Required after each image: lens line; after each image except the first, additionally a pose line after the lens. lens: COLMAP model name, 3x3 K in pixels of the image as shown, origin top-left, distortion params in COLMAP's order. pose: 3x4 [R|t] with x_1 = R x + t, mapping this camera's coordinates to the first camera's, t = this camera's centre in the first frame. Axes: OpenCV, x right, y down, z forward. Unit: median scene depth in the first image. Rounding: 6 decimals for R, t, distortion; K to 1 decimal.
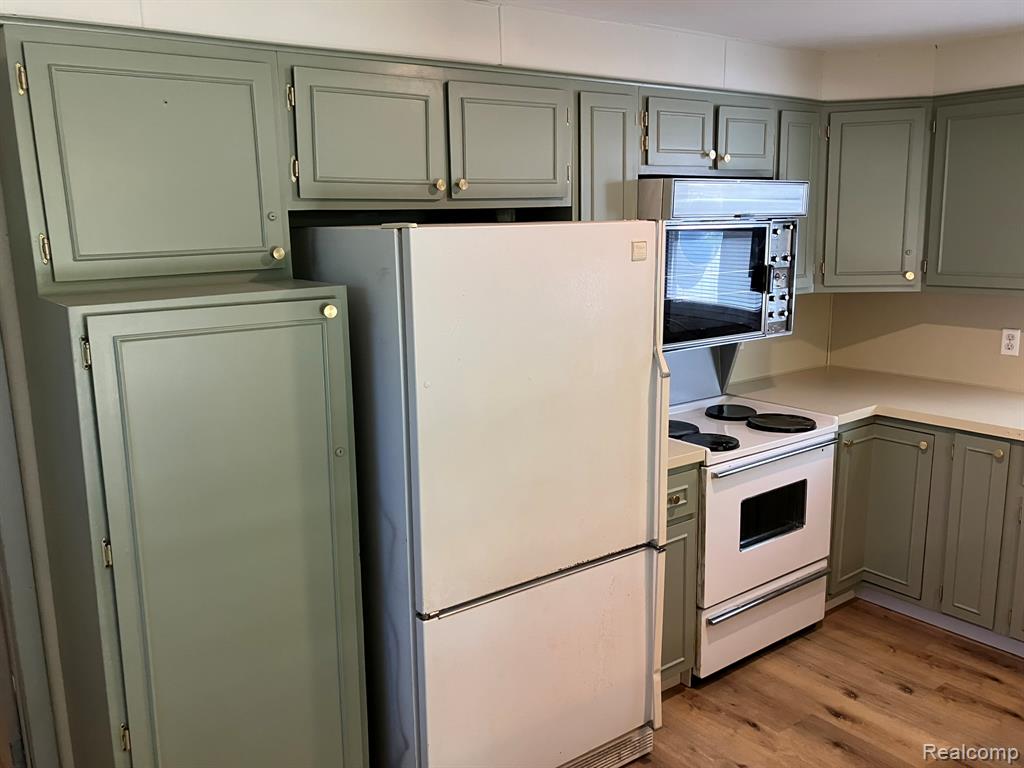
lens RADIAL K [[853.0, 0, 512.0], [0, 853.0, 384.0], [0, 0, 1]] dist [0.014430, 0.003749]
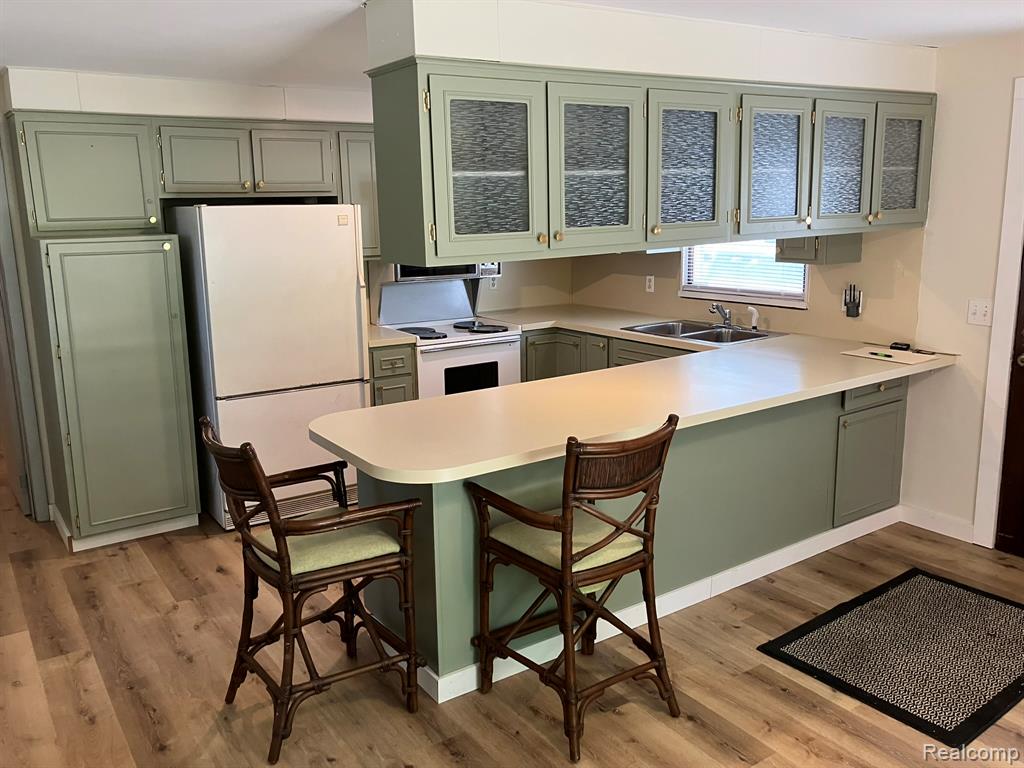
lens RADIAL K [[833.2, 0, 511.6], [0, 833.2, 377.2], [0, 0, 1]] dist [0.002553, 0.005146]
pose [[0.999526, 0.011393, -0.028614, 0.596755], [-0.011018, 0.999852, 0.013214, 0.171620], [0.028760, -0.012893, 0.999503, -0.883680]]
